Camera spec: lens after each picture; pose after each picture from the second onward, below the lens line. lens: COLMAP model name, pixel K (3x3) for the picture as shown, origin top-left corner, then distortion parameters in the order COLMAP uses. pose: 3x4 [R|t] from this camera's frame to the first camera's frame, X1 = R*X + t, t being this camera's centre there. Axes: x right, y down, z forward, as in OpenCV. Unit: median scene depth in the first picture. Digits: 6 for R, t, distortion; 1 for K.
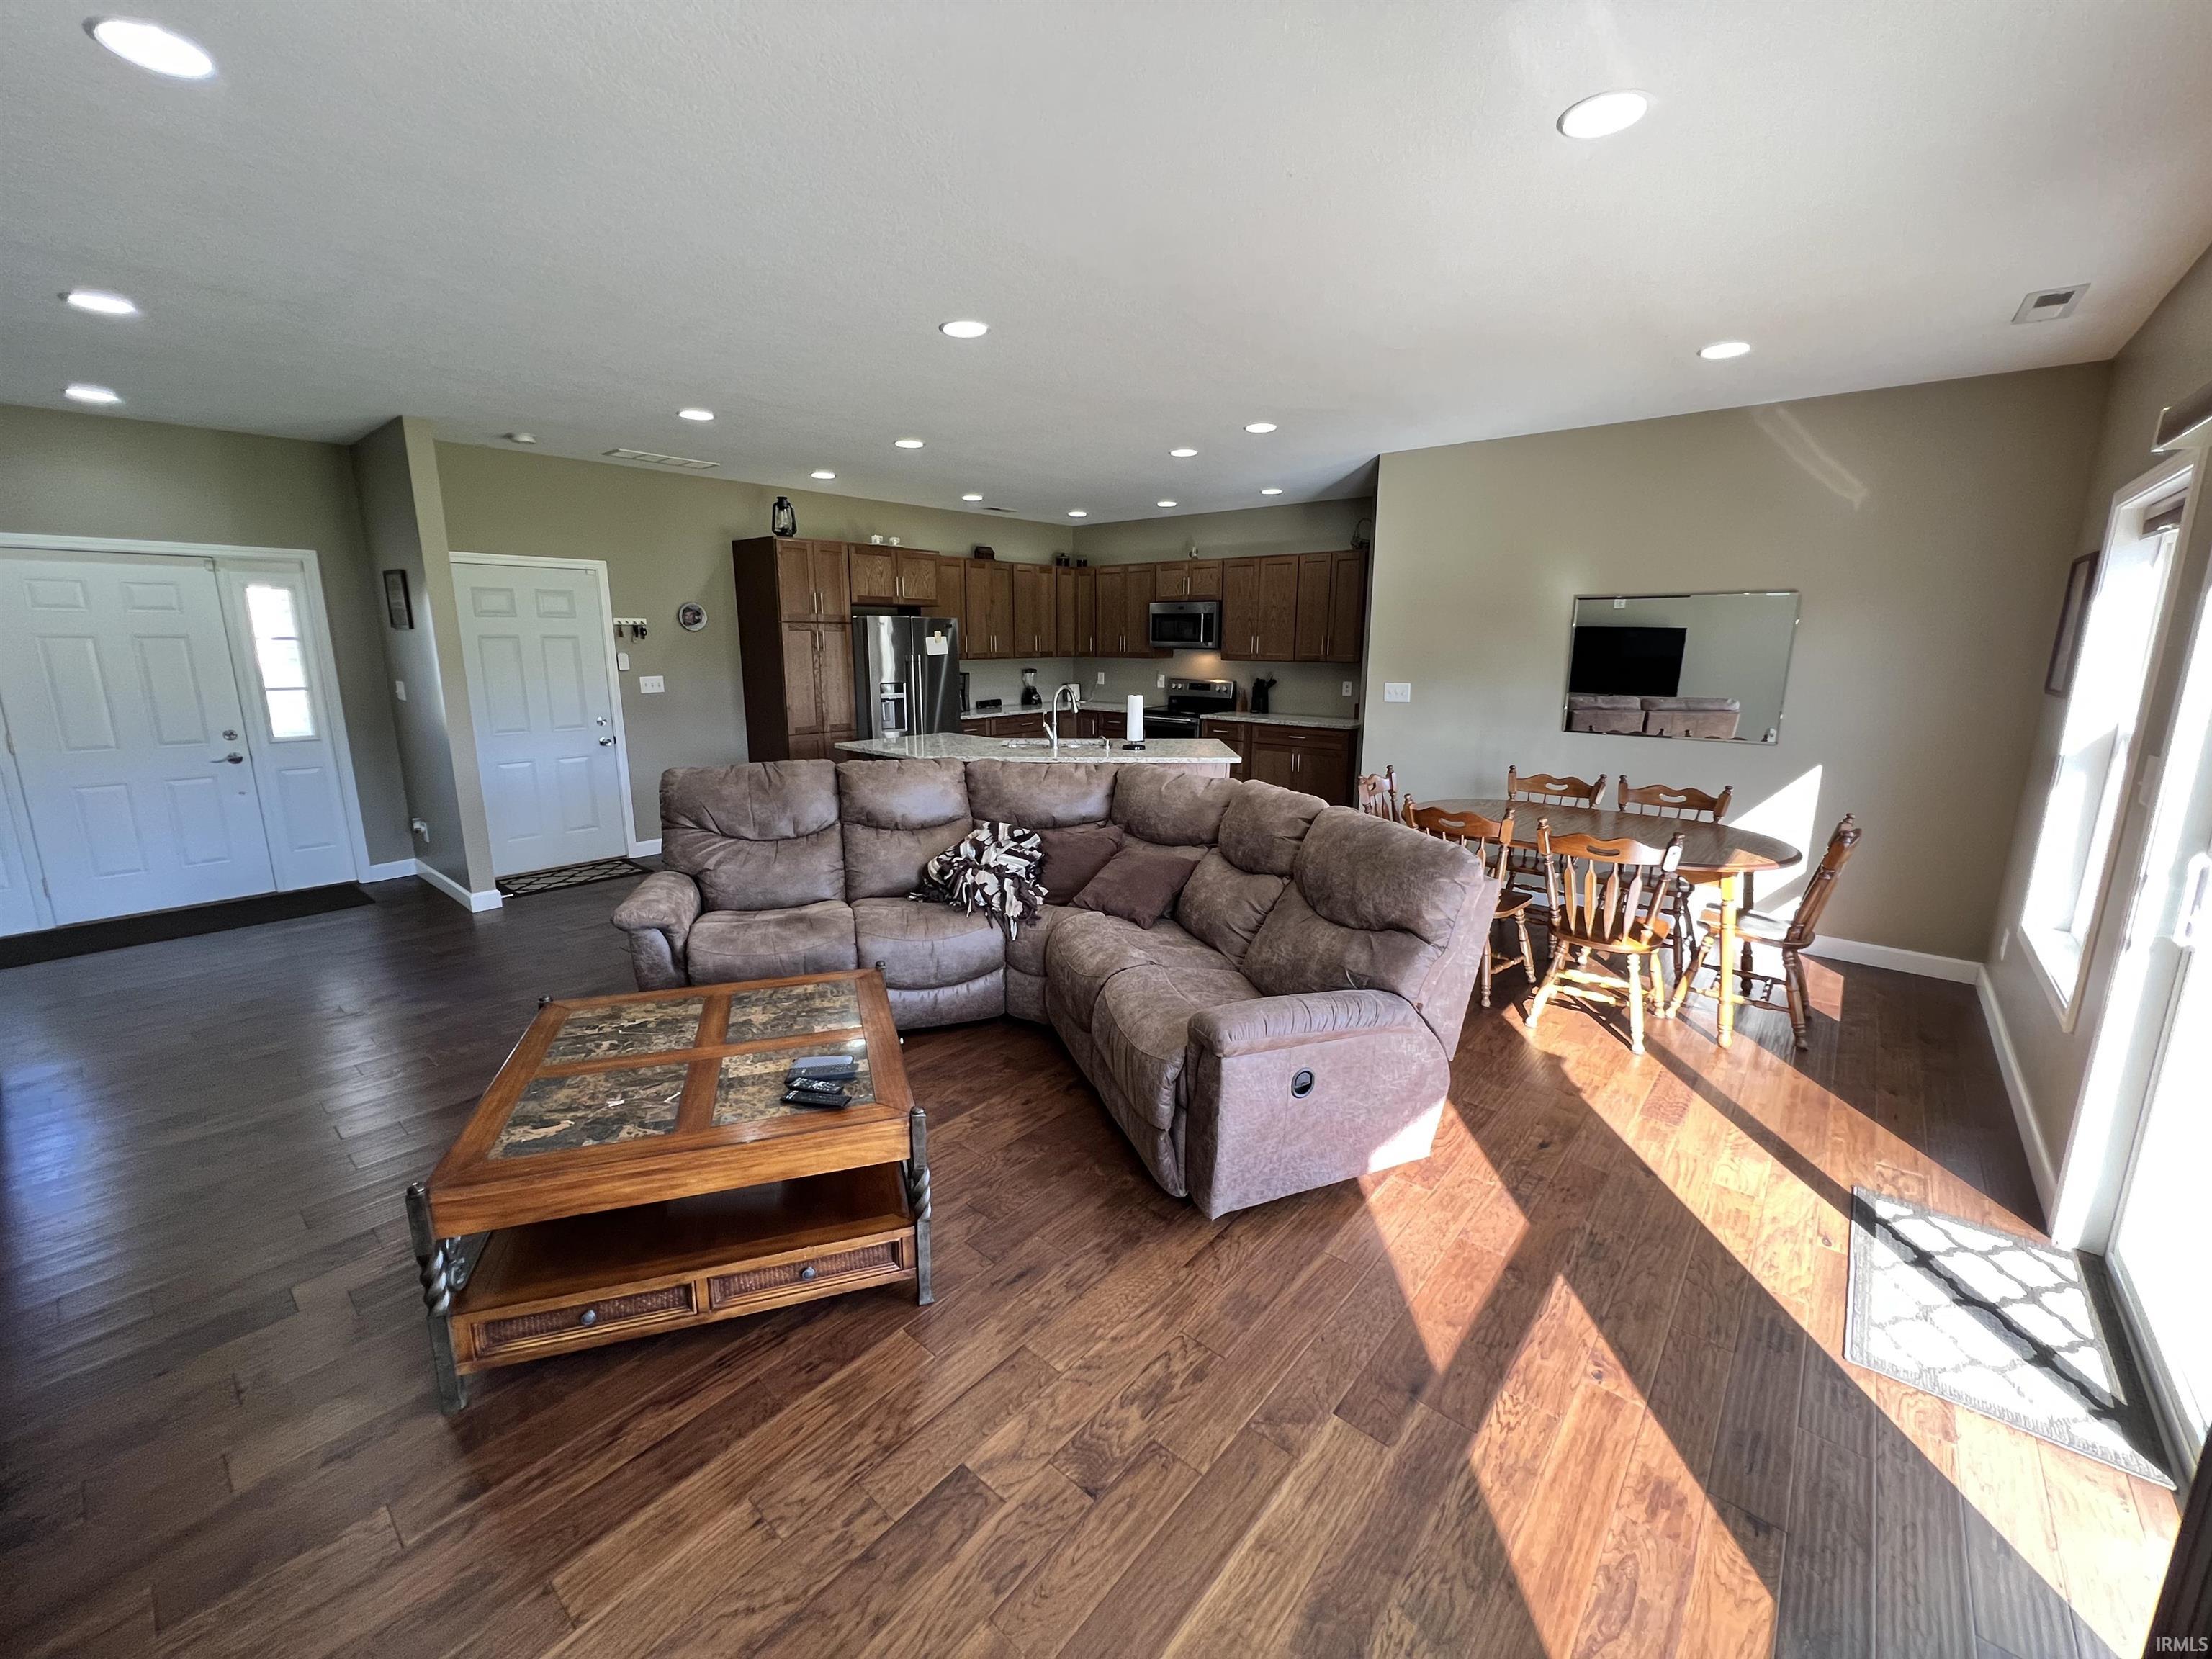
lens RADIAL K [[893.5, 0, 1105.1], [0, 893.5, 824.7], [0, 0, 1]] dist [-0.002402, -0.000135]
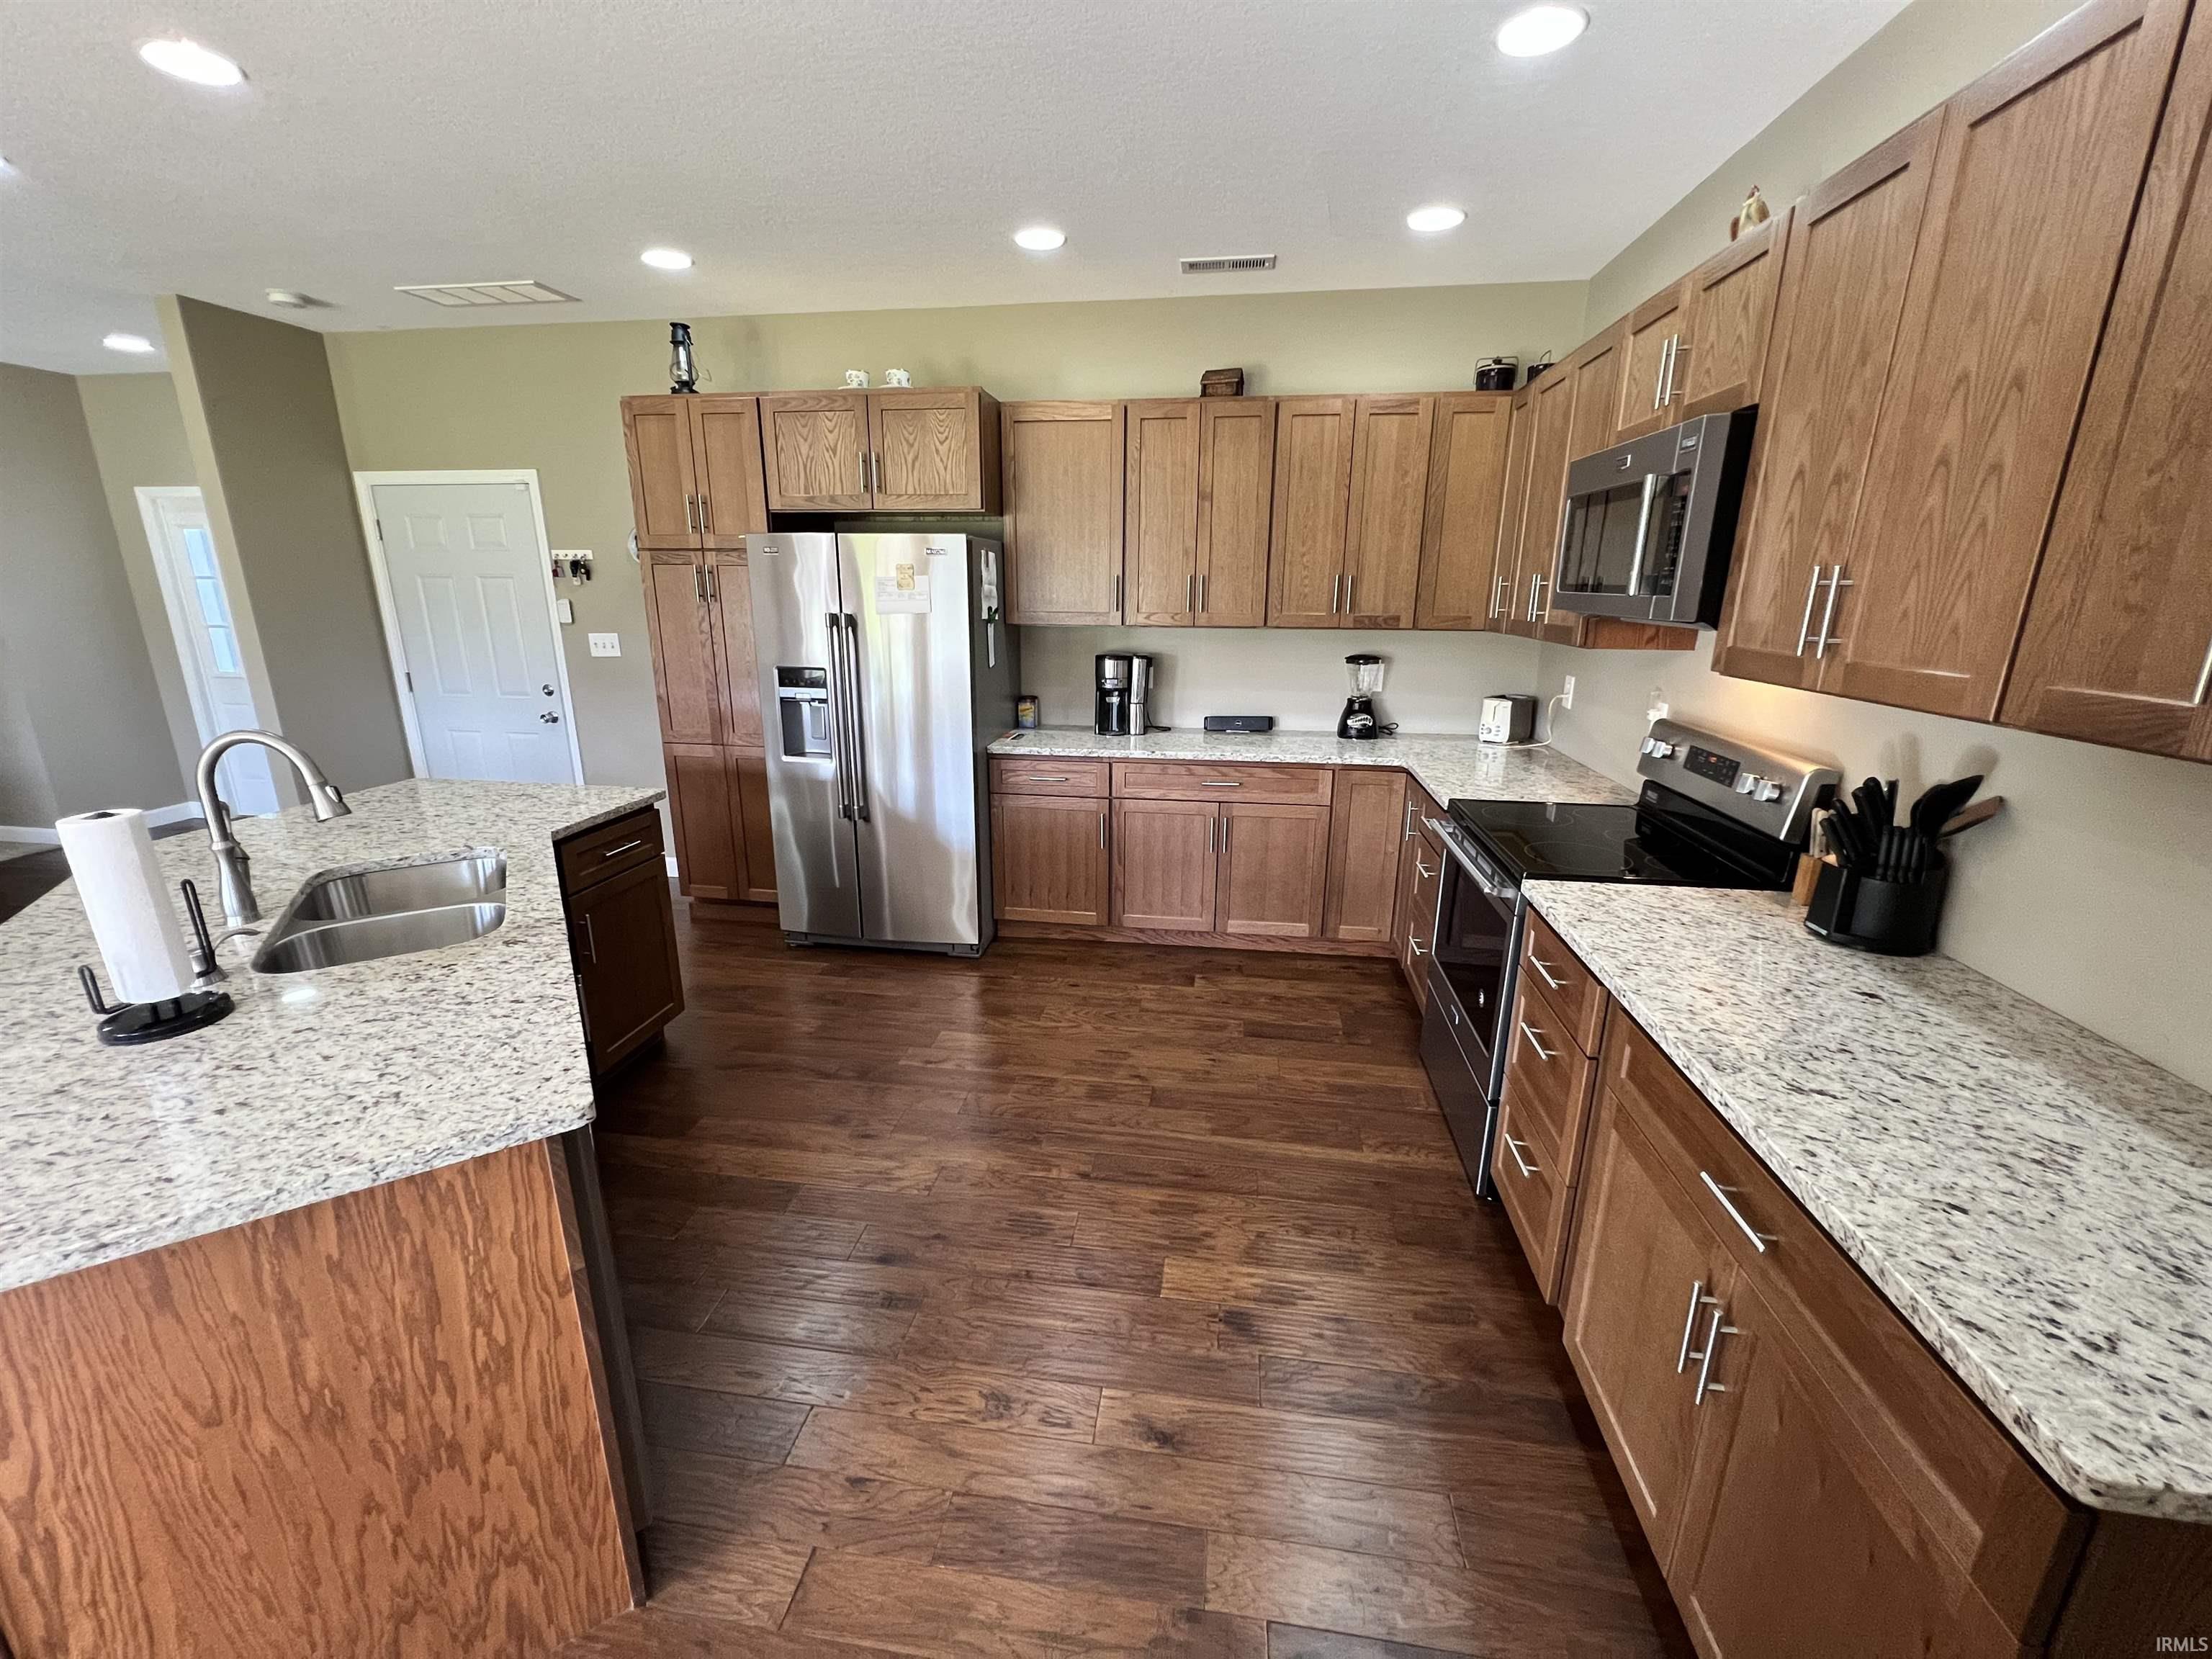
lens RADIAL K [[893.5, 0, 1097.5], [0, 893.5, 825.3], [0, 0, 1]] dist [-0.002402, -0.000135]
pose [[0.524259, 0.223454, -0.821718, 0.237861], [-0.178940, 0.972321, 0.150244, -0.147177], [0.832546, 0.068272, 0.549732, 0.716584]]
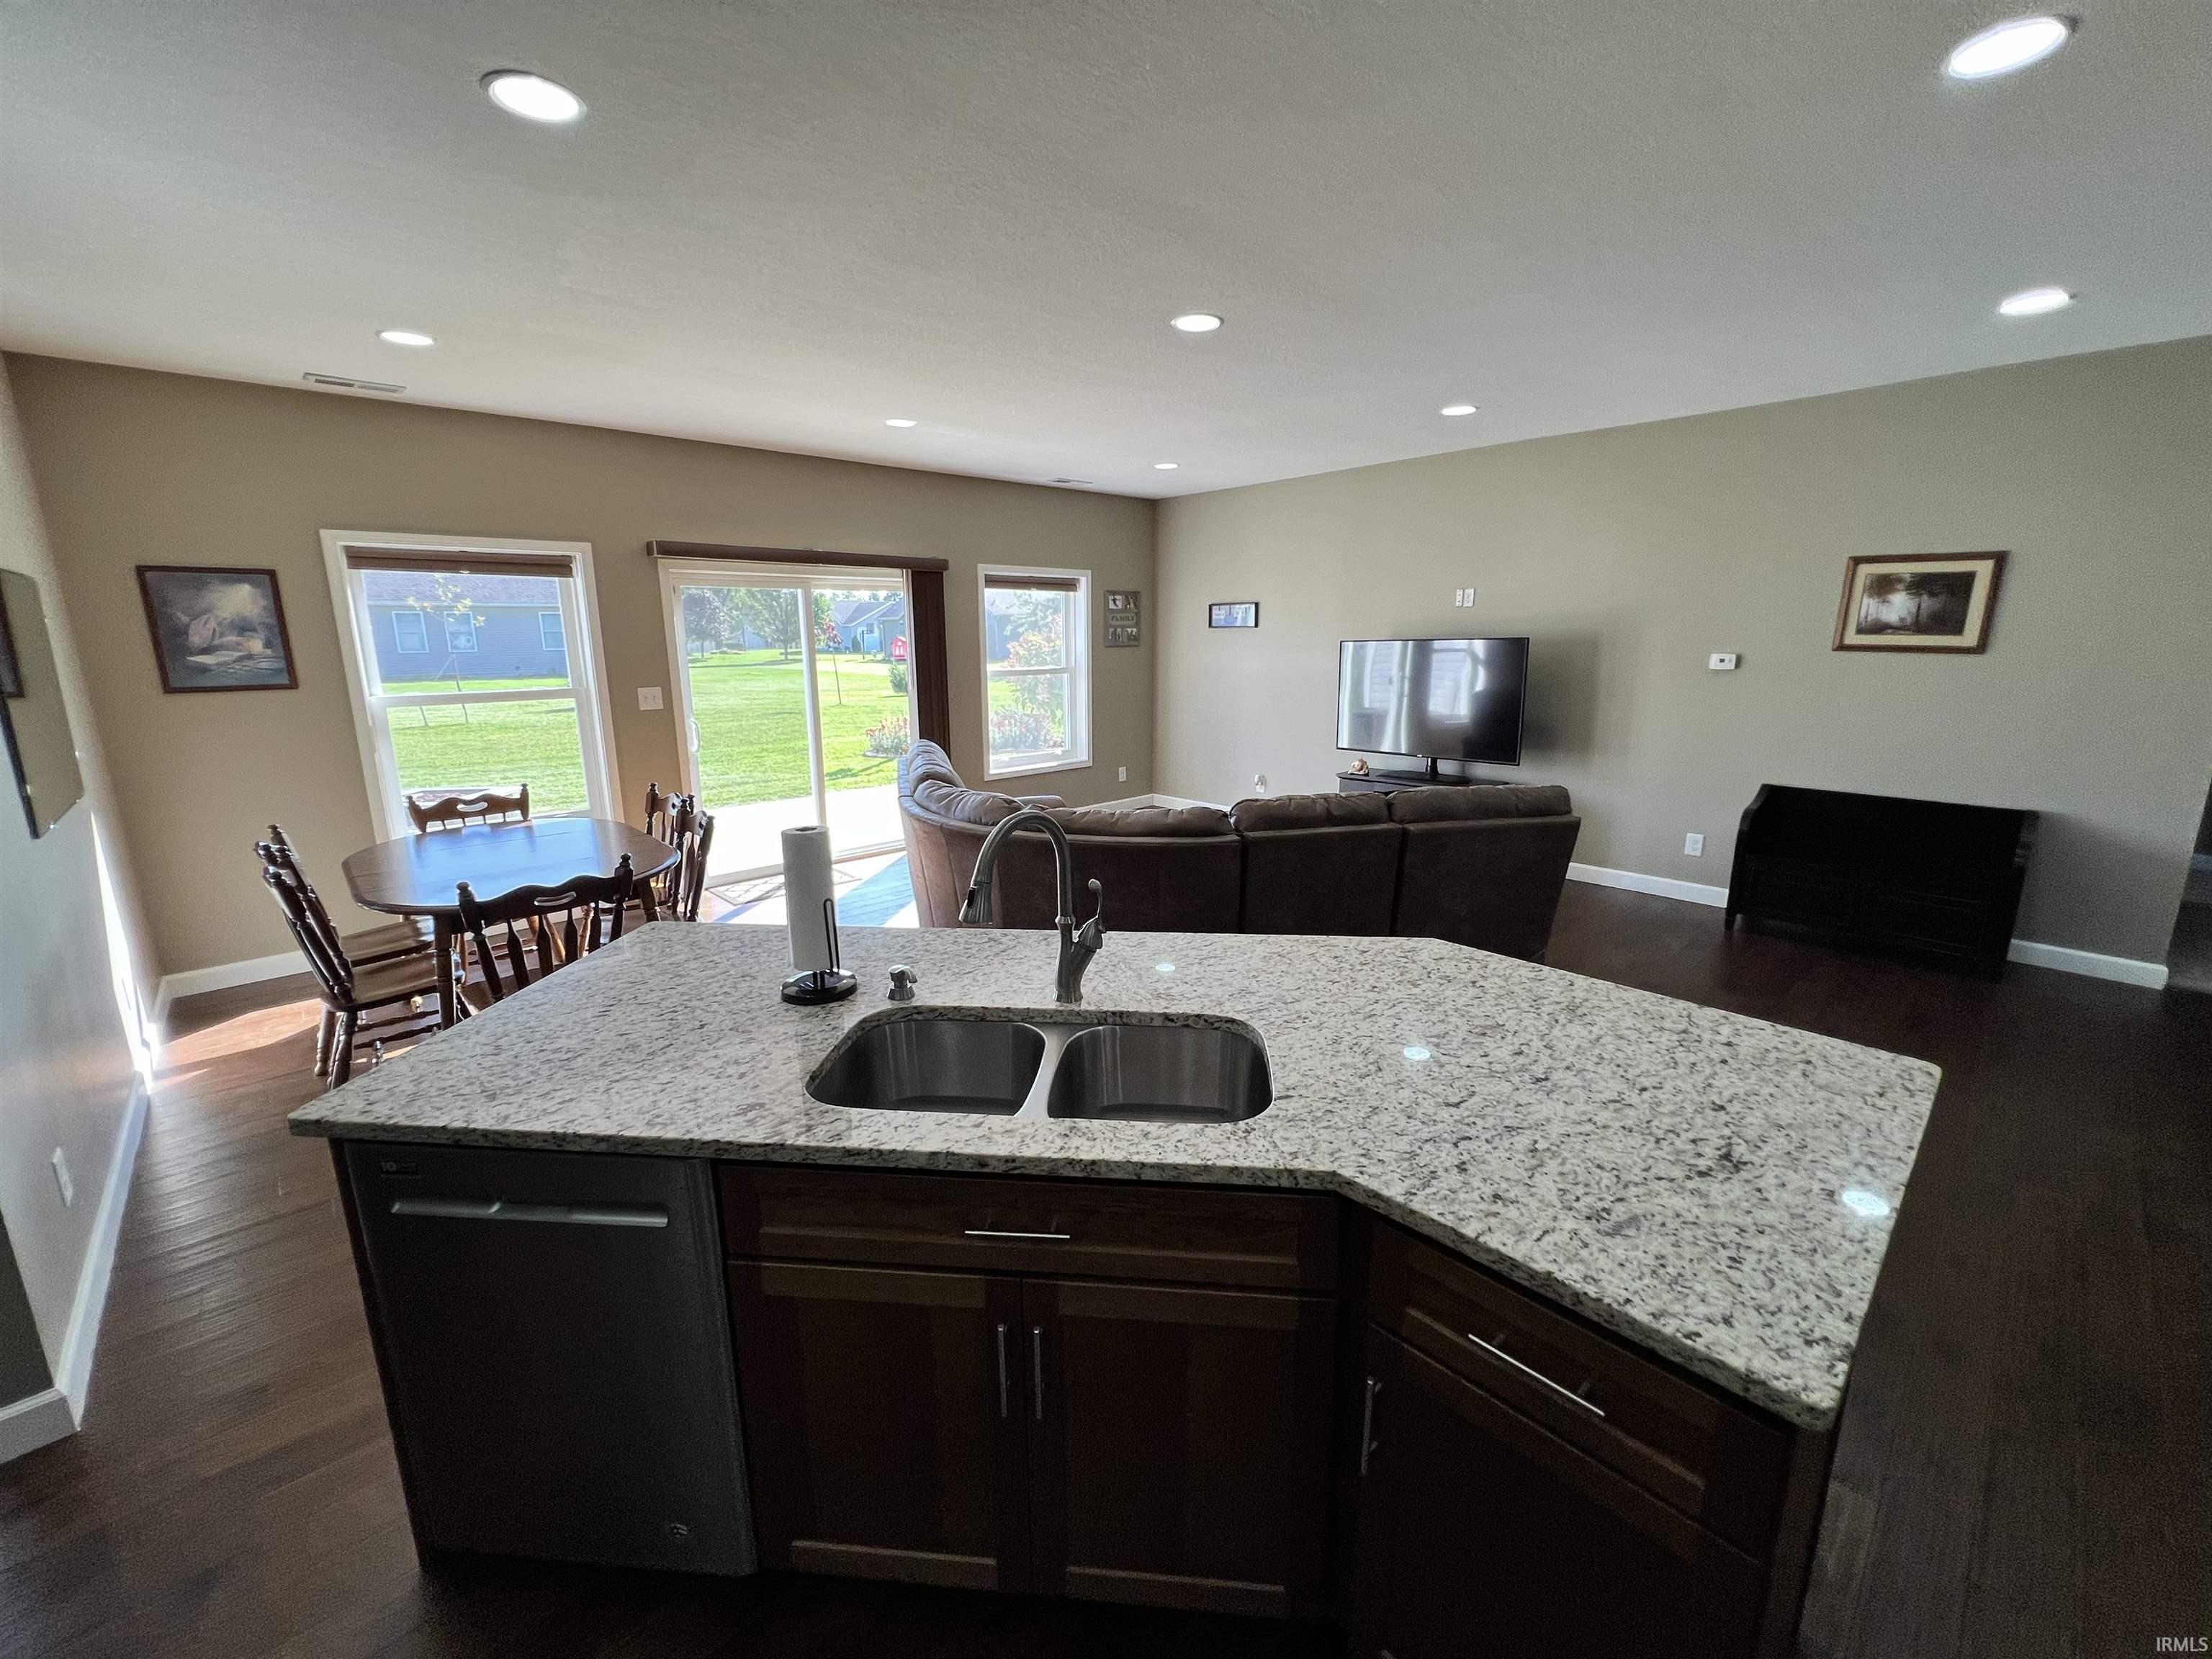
lens RADIAL K [[893.5, 0, 1102.8], [0, 893.5, 826.2], [0, 0, 1]] dist [-0.002402, -0.000135]
pose [[-0.993284, -0.016942, 0.114457, -0.069198], [0.031279, 0.913071, 0.406599, -0.177833], [-0.111396, 0.407448, -0.906409, 0.837203]]
